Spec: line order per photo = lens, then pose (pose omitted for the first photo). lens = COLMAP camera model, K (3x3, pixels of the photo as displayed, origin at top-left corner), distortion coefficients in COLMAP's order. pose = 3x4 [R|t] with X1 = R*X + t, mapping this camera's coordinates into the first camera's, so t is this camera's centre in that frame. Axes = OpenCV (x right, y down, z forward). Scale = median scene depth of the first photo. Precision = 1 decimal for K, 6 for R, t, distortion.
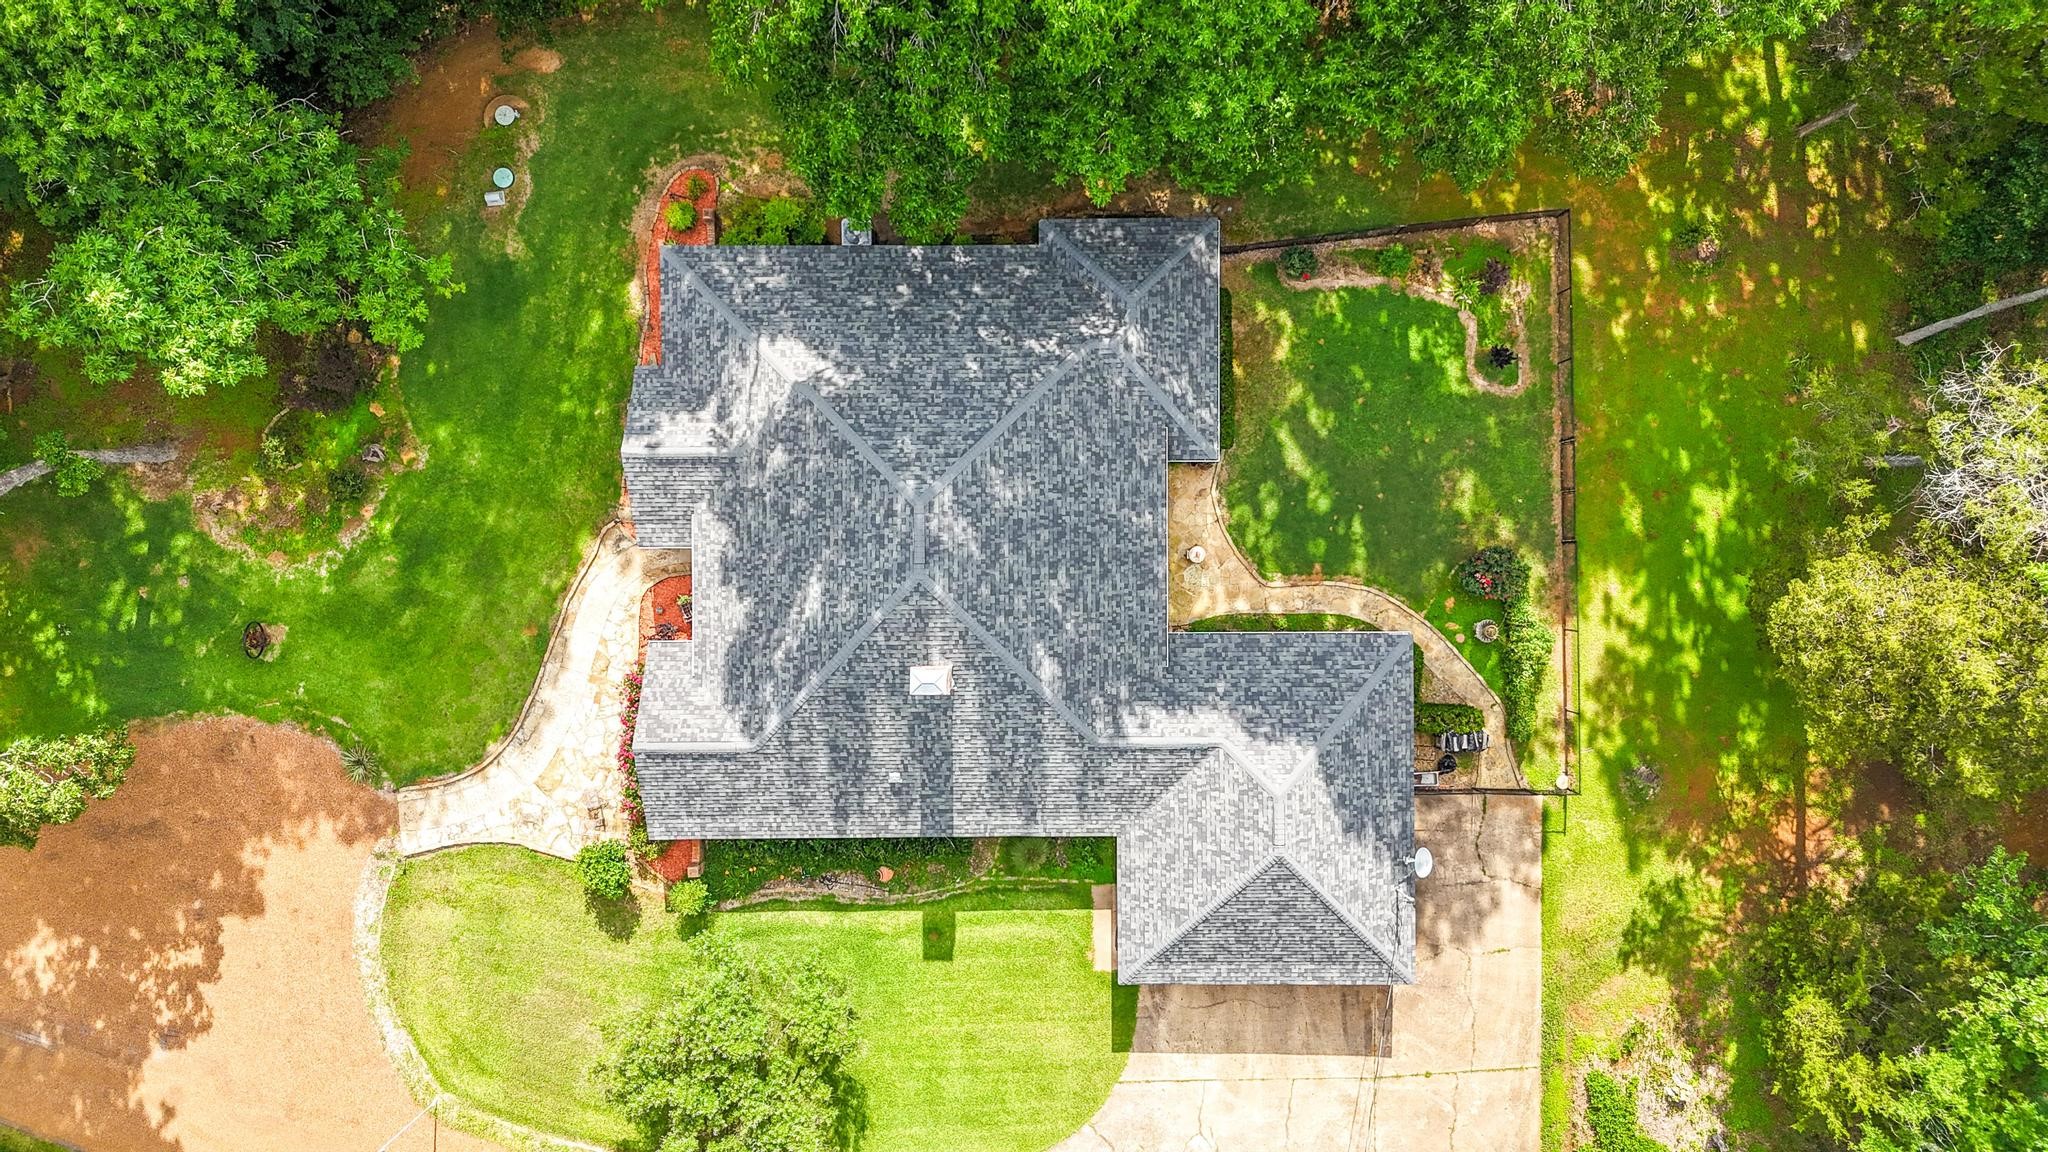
lens RADIAL K [[1510.2, 0, 1032.6], [0, 1510.2, 574.3], [0, 0, 1]] dist [0.070572, -0.069690]
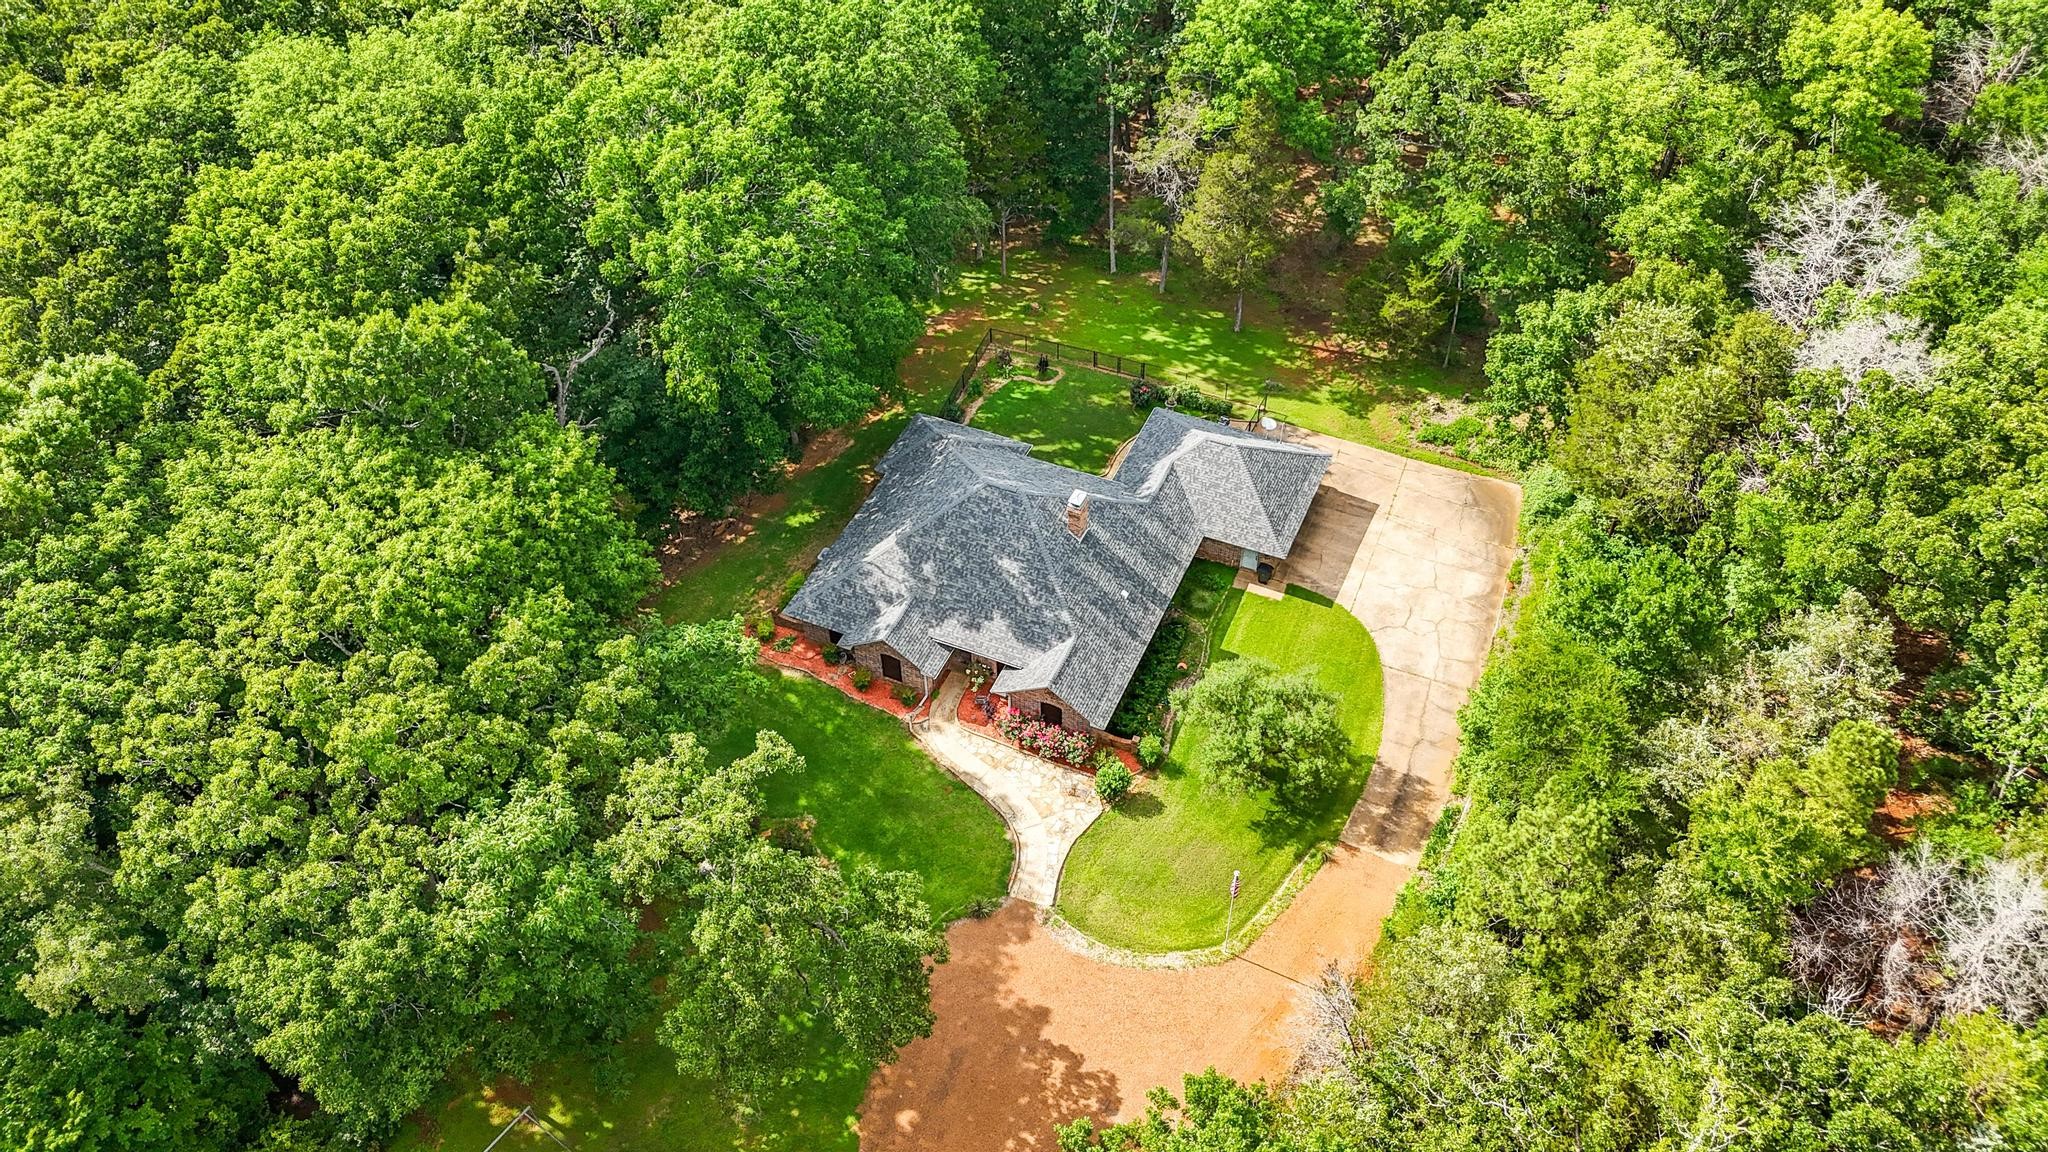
lens RADIAL K [[1492.0, 0, 1026.9], [0, 1492.0, 572.5], [0, 0, 1]] dist [0.102963, -0.118391]
pose [[0.411338, -0.661168, 0.627421, -1.080560], [0.911234, 0.282209, -0.300019, 0.488667], [0.021299, 0.695136, 0.718562, -0.205818]]
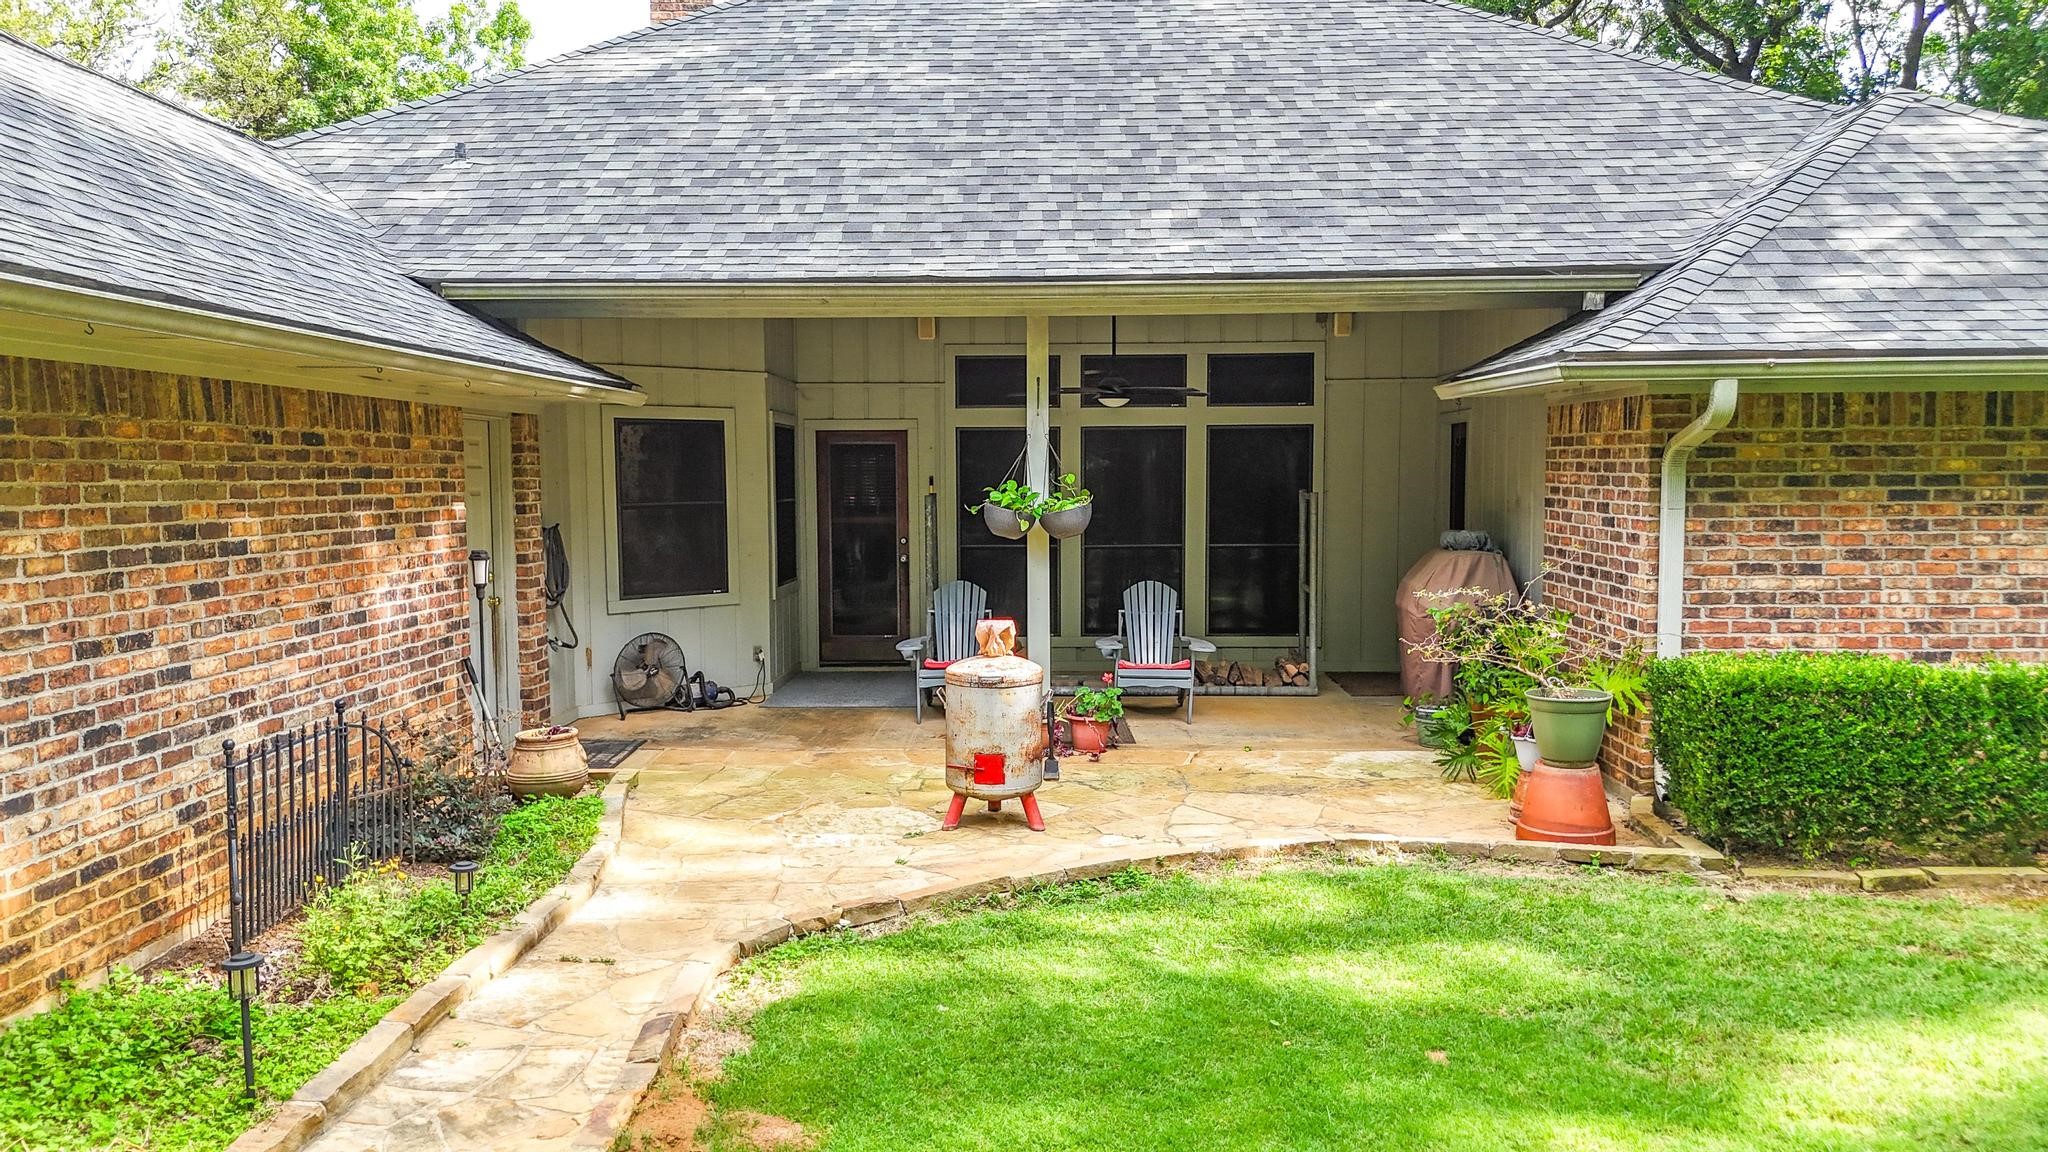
lens RADIAL K [[1510.2, 0, 1032.6], [0, 1510.2, 574.3], [0, 0, 1]] dist [0.070572, -0.069690]
pose [[-0.034476, 0.065218, -0.997275, 0.275034], [-0.999339, 0.009285, 0.035155, -0.022053], [0.011552, 0.997828, 0.064854, 0.956680]]
